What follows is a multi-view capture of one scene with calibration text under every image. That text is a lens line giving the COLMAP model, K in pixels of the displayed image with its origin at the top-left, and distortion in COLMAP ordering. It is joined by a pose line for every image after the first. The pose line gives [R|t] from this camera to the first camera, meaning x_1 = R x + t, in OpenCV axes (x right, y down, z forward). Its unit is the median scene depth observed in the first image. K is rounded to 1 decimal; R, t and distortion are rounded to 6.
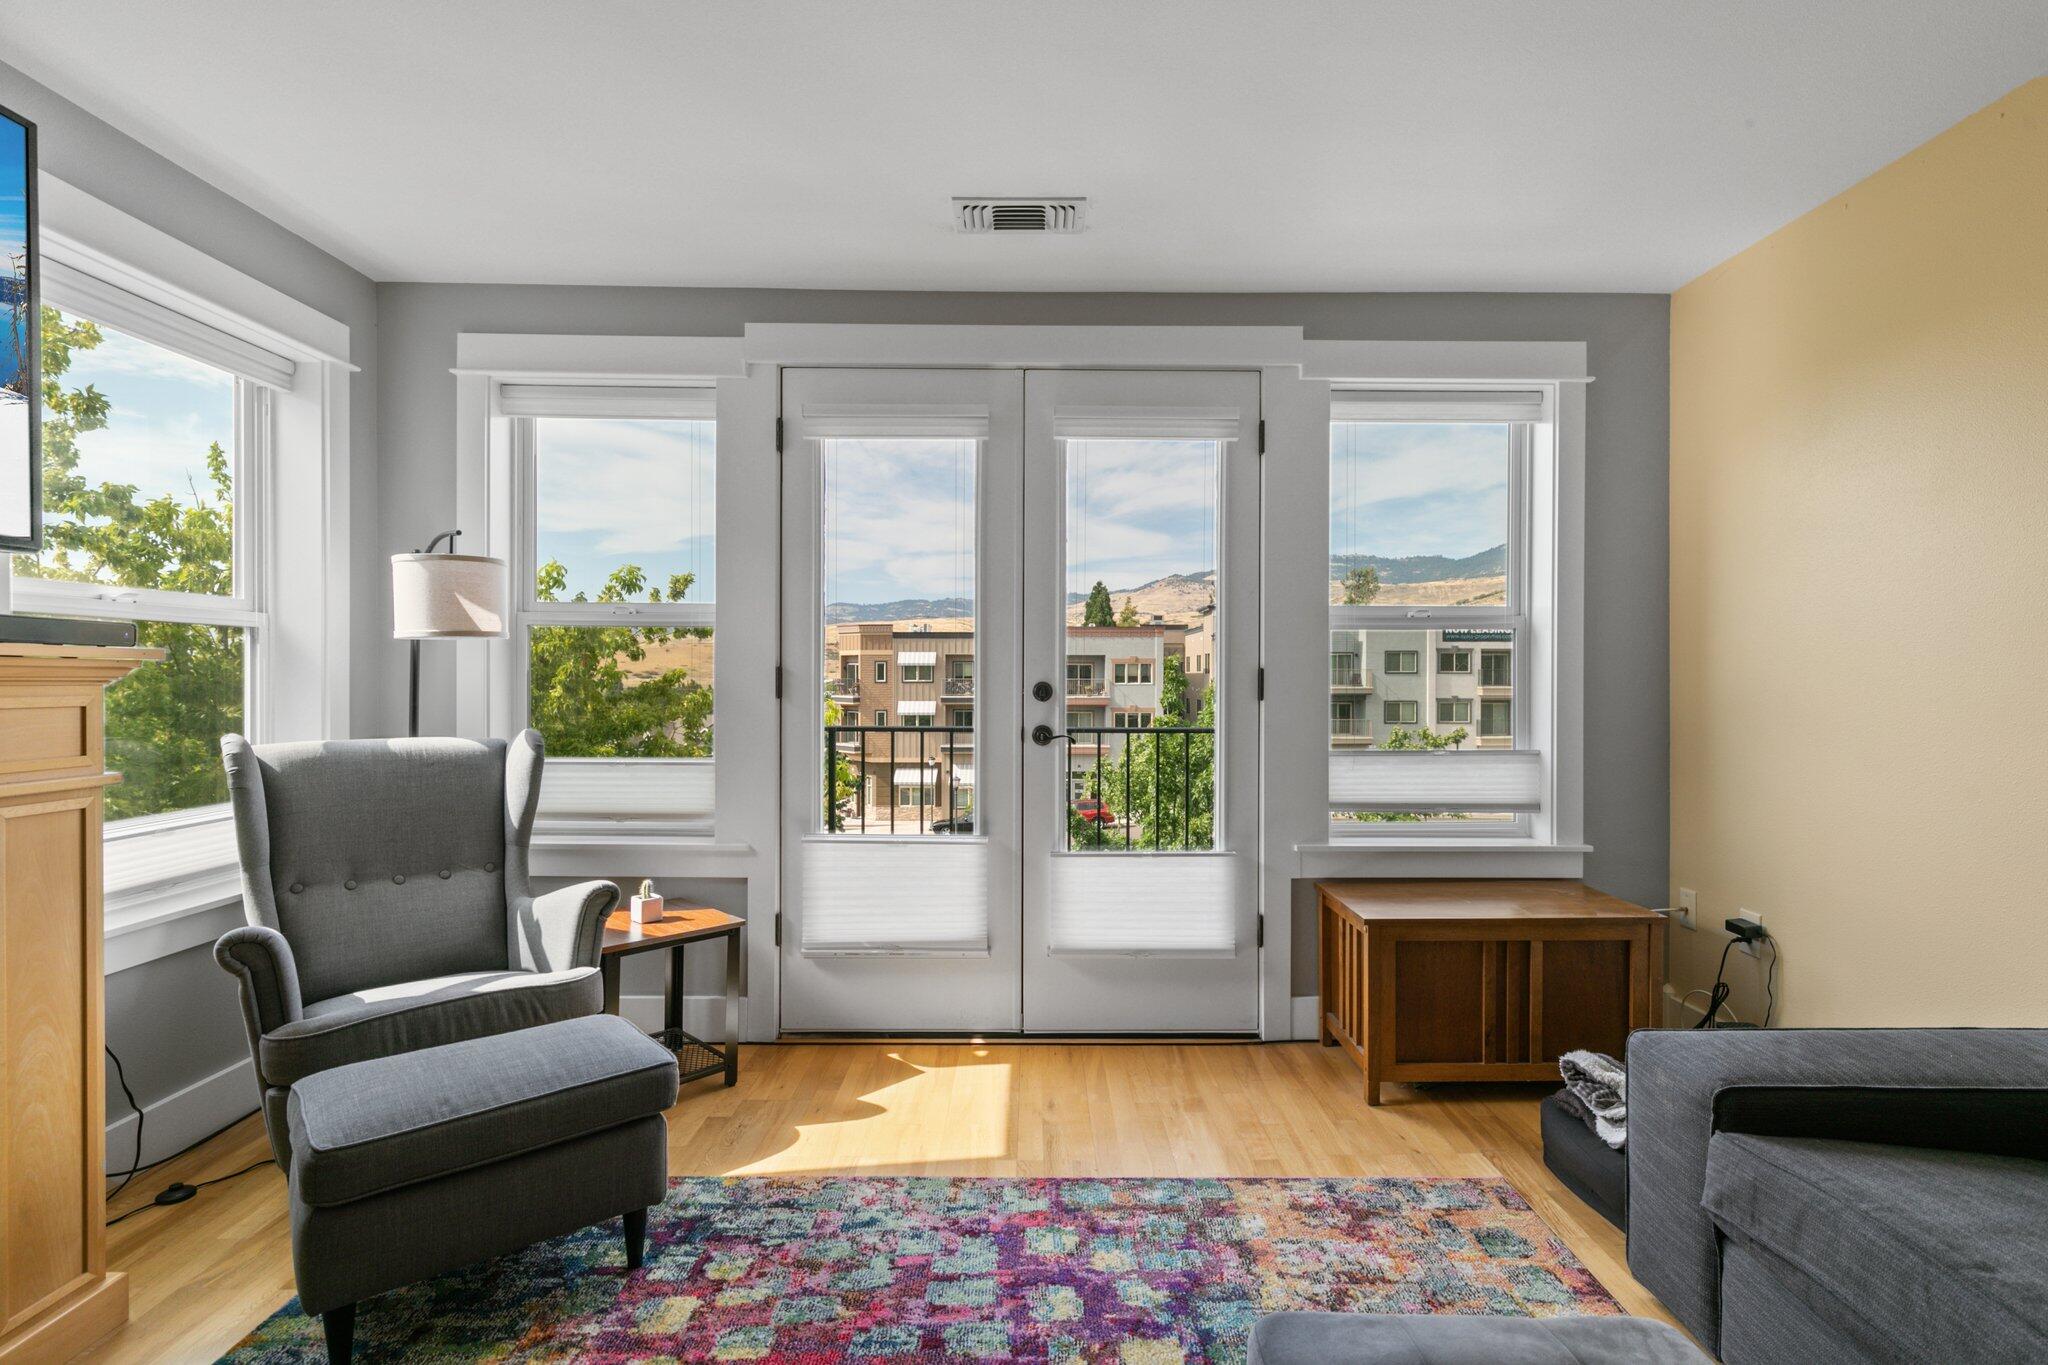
lens RADIAL K [[970.7, 0, 1038.7], [0, 970.7, 681.6], [0, 0, 1]] dist [-0.001723, 0.001556]
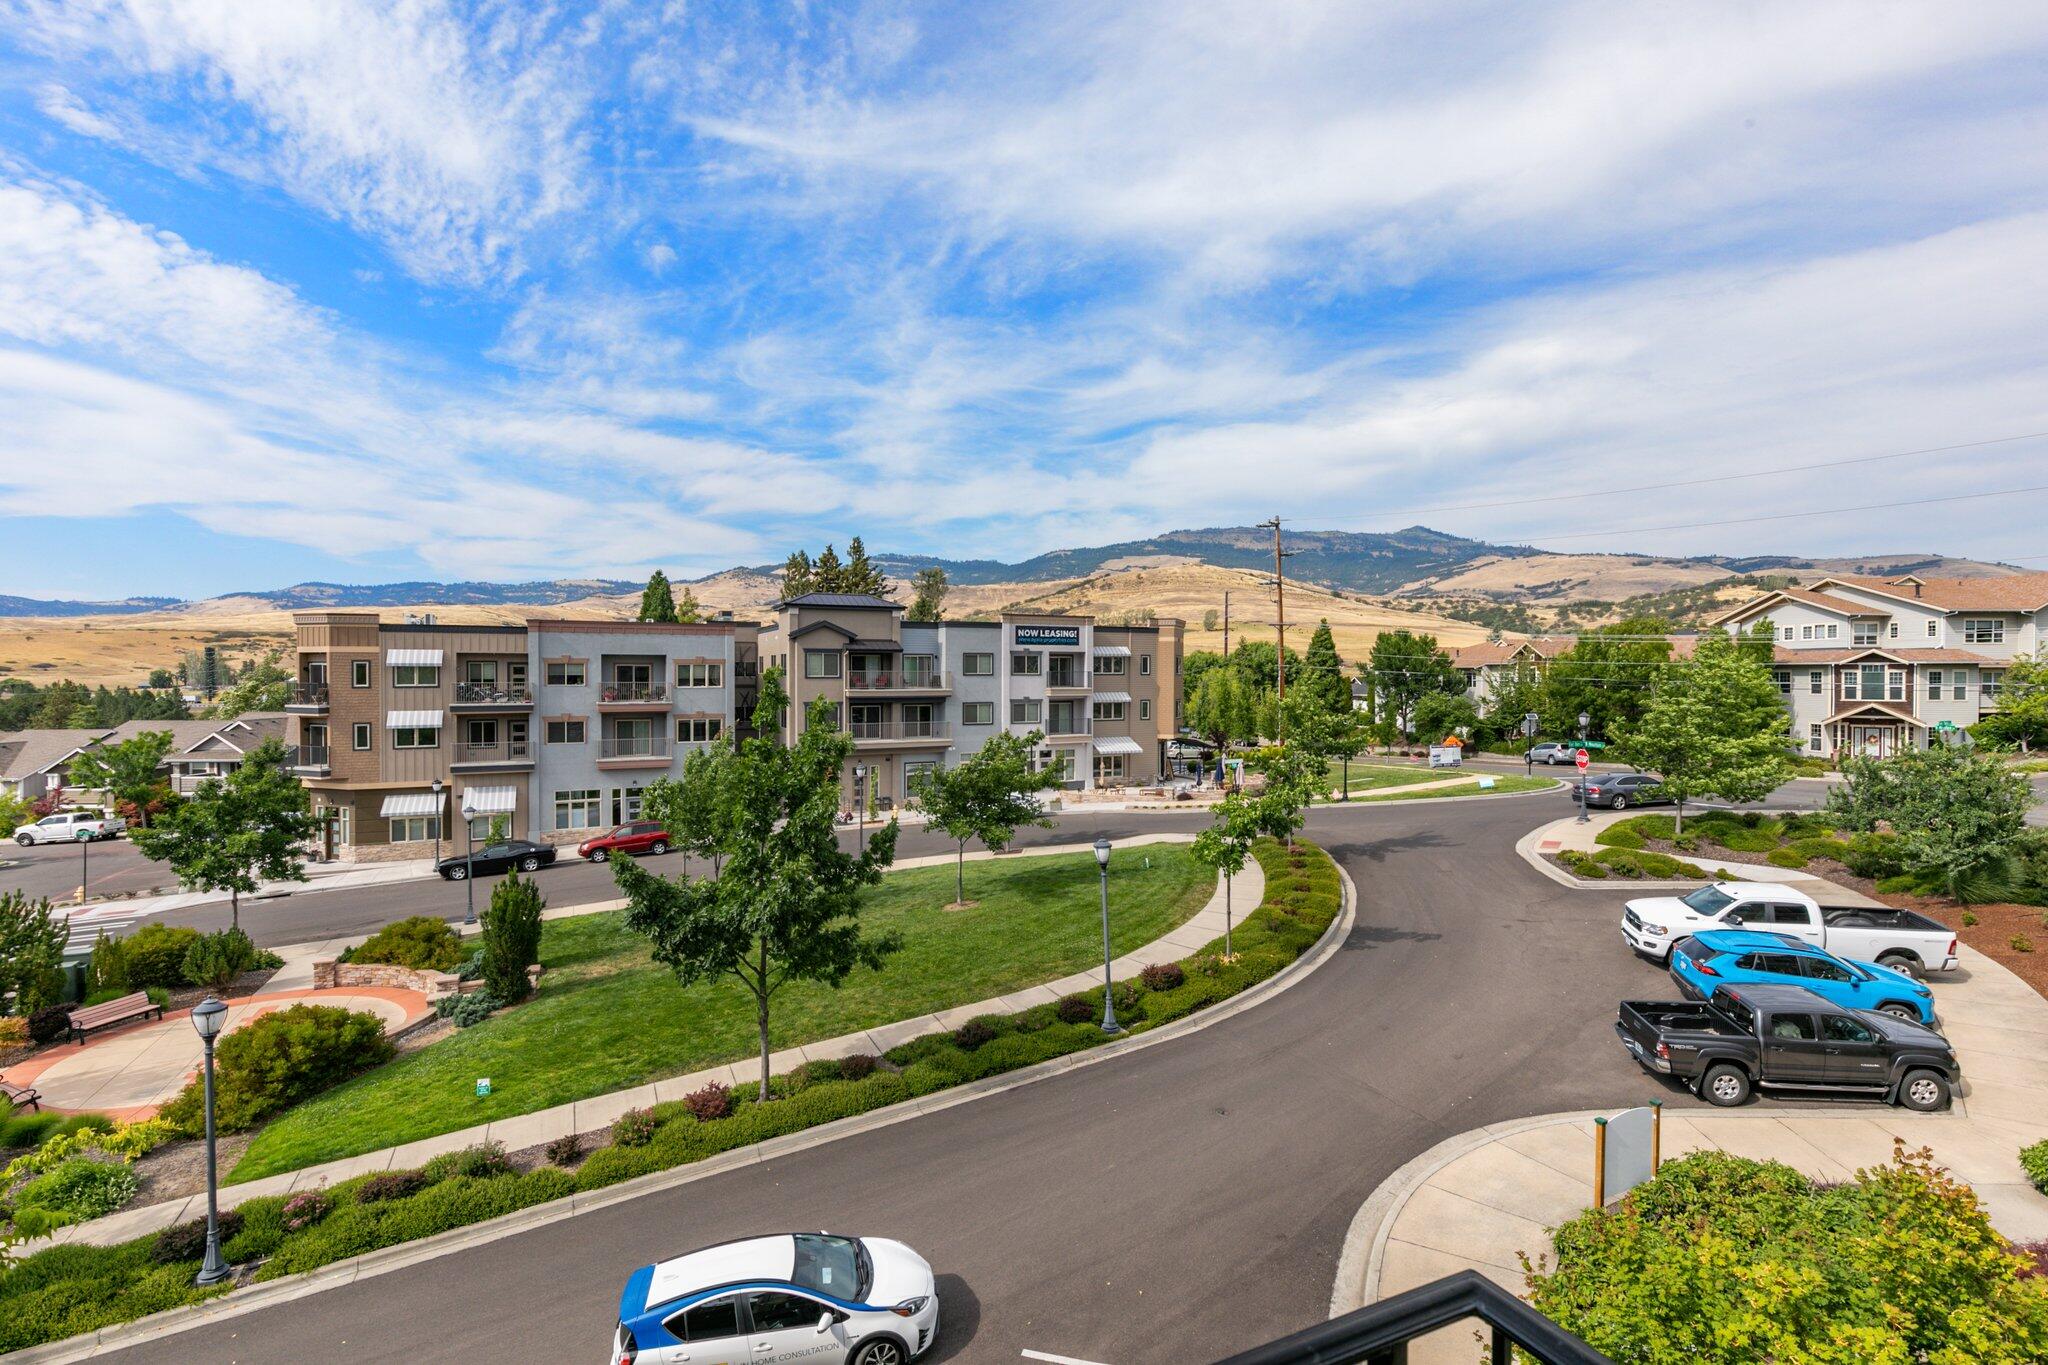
lens RADIAL K [[970.7, 0, 1041.3], [0, 970.7, 682.2], [0, 0, 1]] dist [-0.001723, 0.001556]
pose [[0.904899, -0.004360, 0.425604, 0.027254], [0.002362, 0.999984, 0.005221, -0.110929], [-0.425620, -0.003719, 0.904894, 0.947629]]
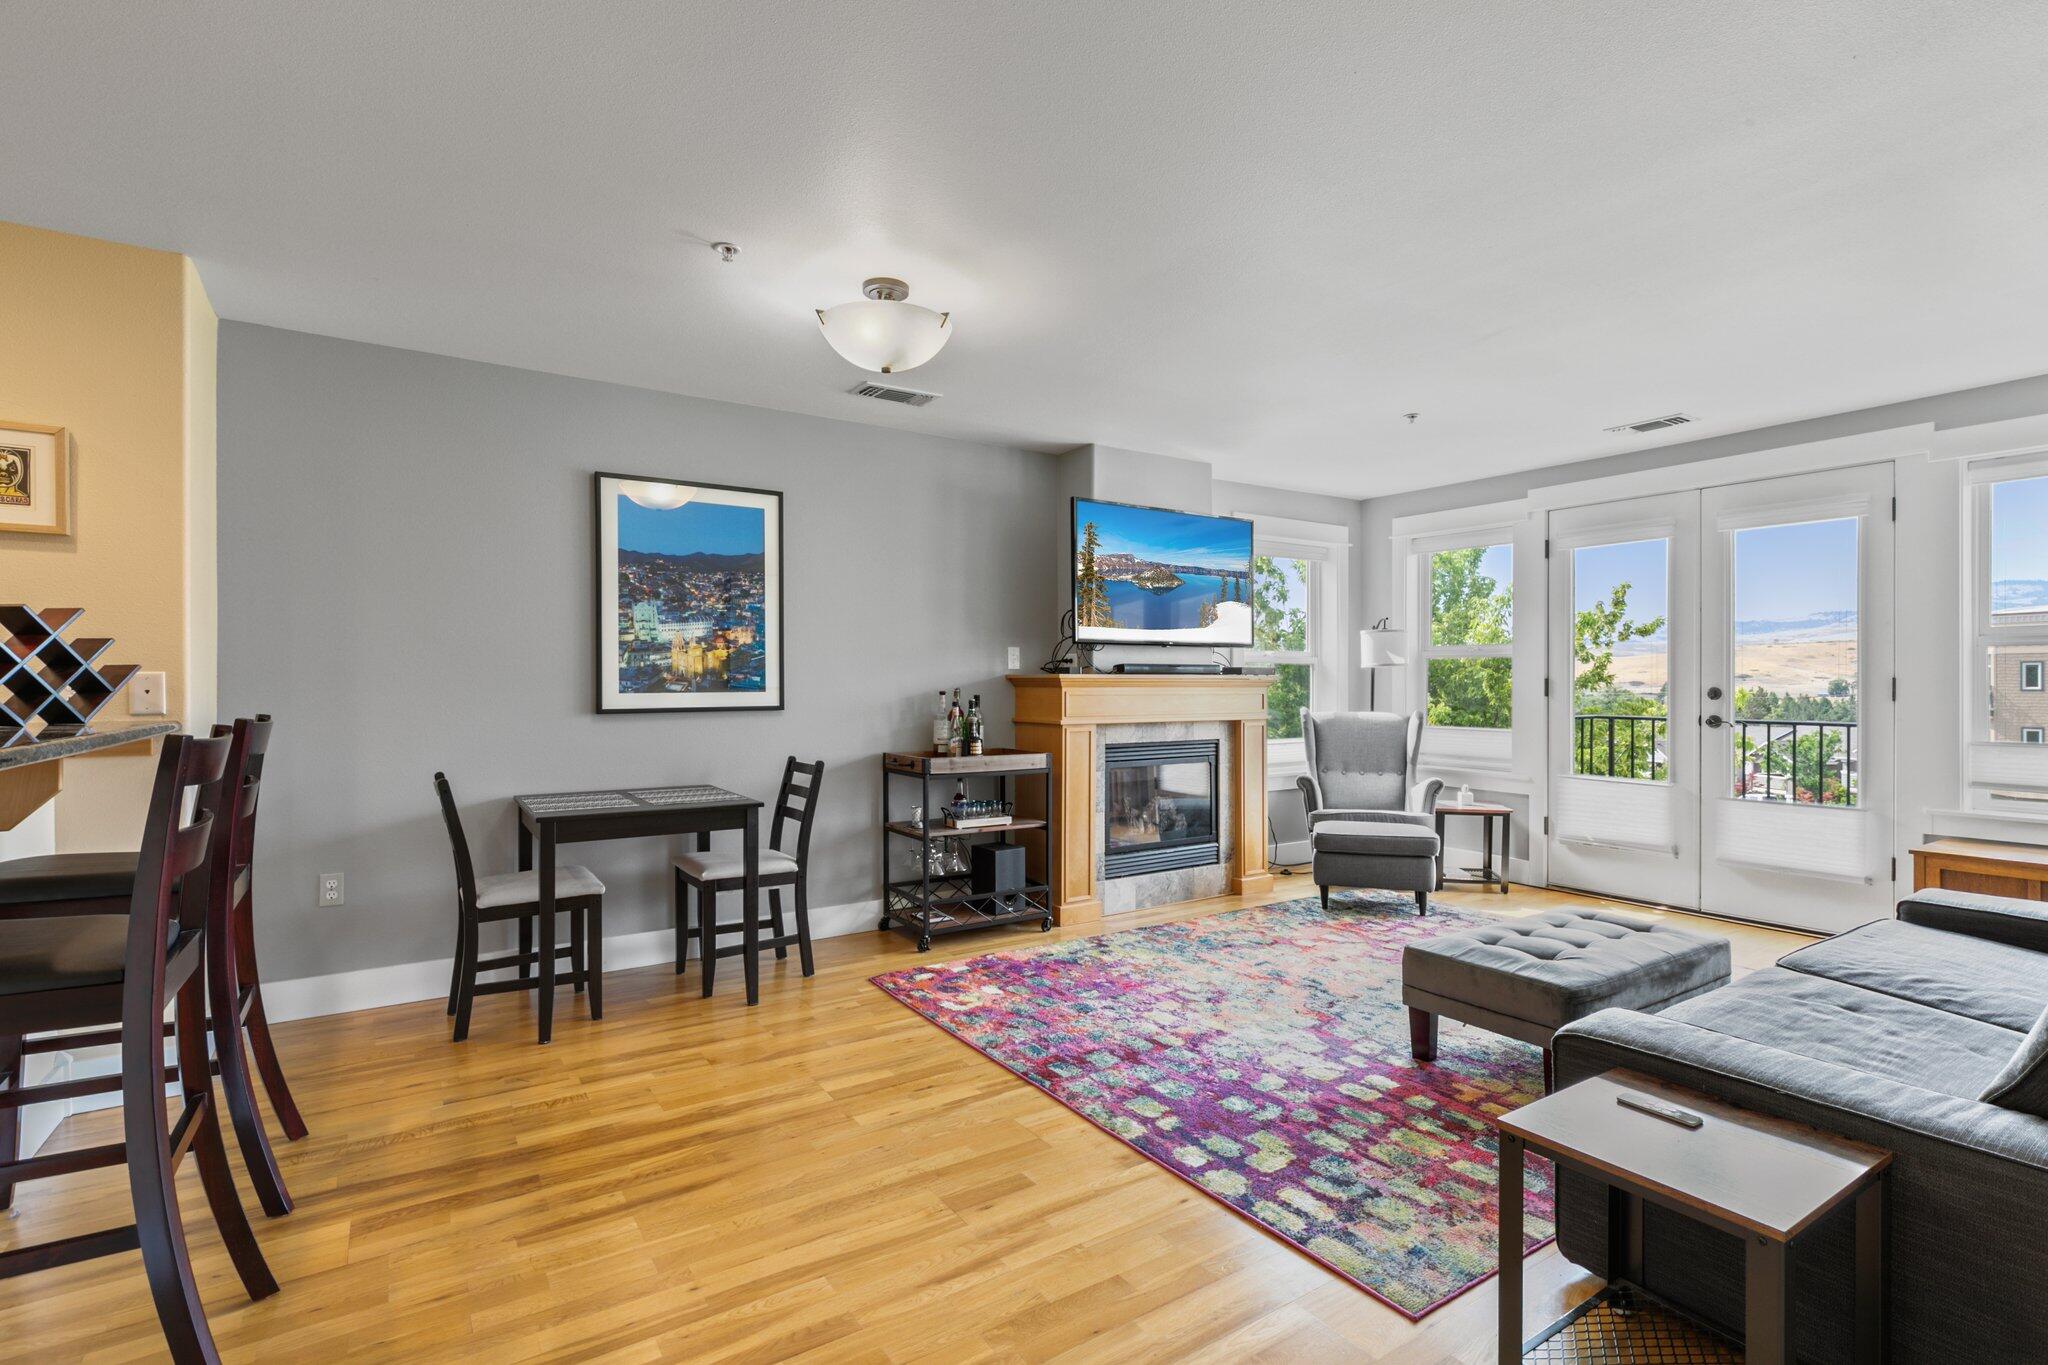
lens RADIAL K [[970.7, 0, 1037.9], [0, 970.7, 683.2], [0, 0, 1]] dist [-0.001723, 0.001556]
pose [[0.550307, -0.002327, -0.834959, 0.709782], [-0.002172, 0.999989, -0.004218, 0.002729], [0.834960, 0.004135, 0.550296, -0.767130]]
